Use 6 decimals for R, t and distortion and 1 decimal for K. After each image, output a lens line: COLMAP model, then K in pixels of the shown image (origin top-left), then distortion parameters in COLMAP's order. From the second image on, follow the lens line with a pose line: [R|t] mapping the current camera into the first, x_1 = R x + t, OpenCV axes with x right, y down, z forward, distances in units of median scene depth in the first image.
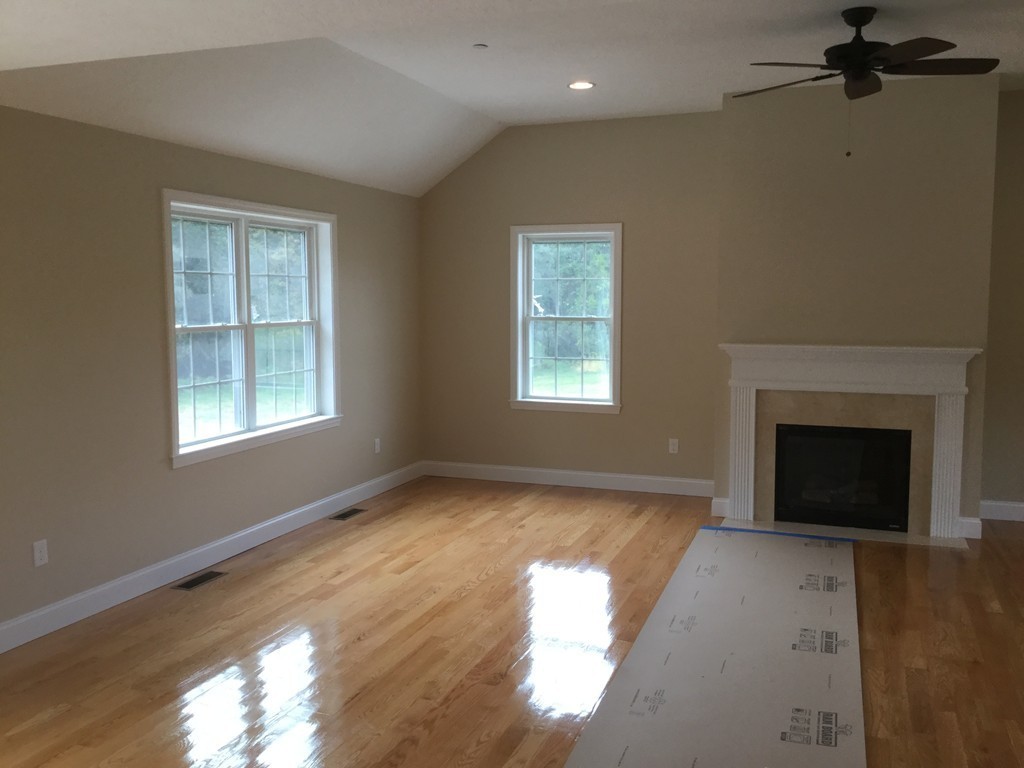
lens RADIAL K [[923.3, 0, 512.0], [0, 923.3, 384.0], [0, 0, 1]] dist [0.128067, -0.277105]
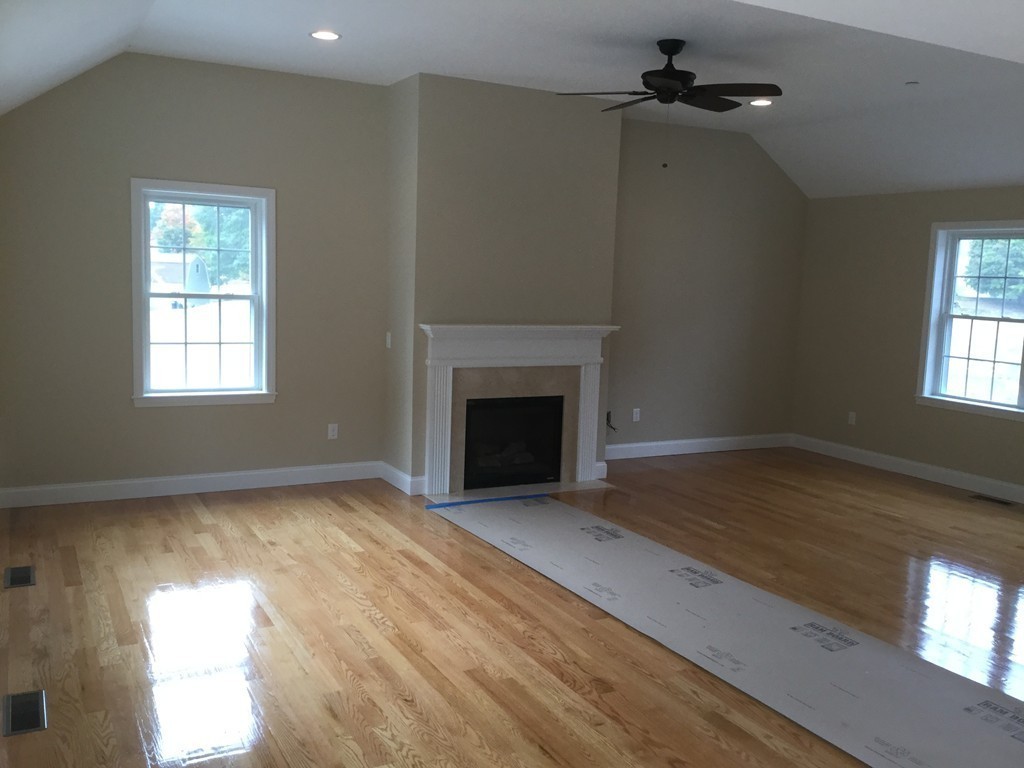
lens RADIAL K [[923.3, 0, 512.0], [0, 923.3, 384.0], [0, 0, 1]] dist [0.128067, -0.277105]
pose [[0.653331, -0.066013, 0.754189, -0.504215], [0.038244, 0.997797, 0.054206, -0.031699], [-0.756106, -0.006571, 0.654416, 0.284851]]
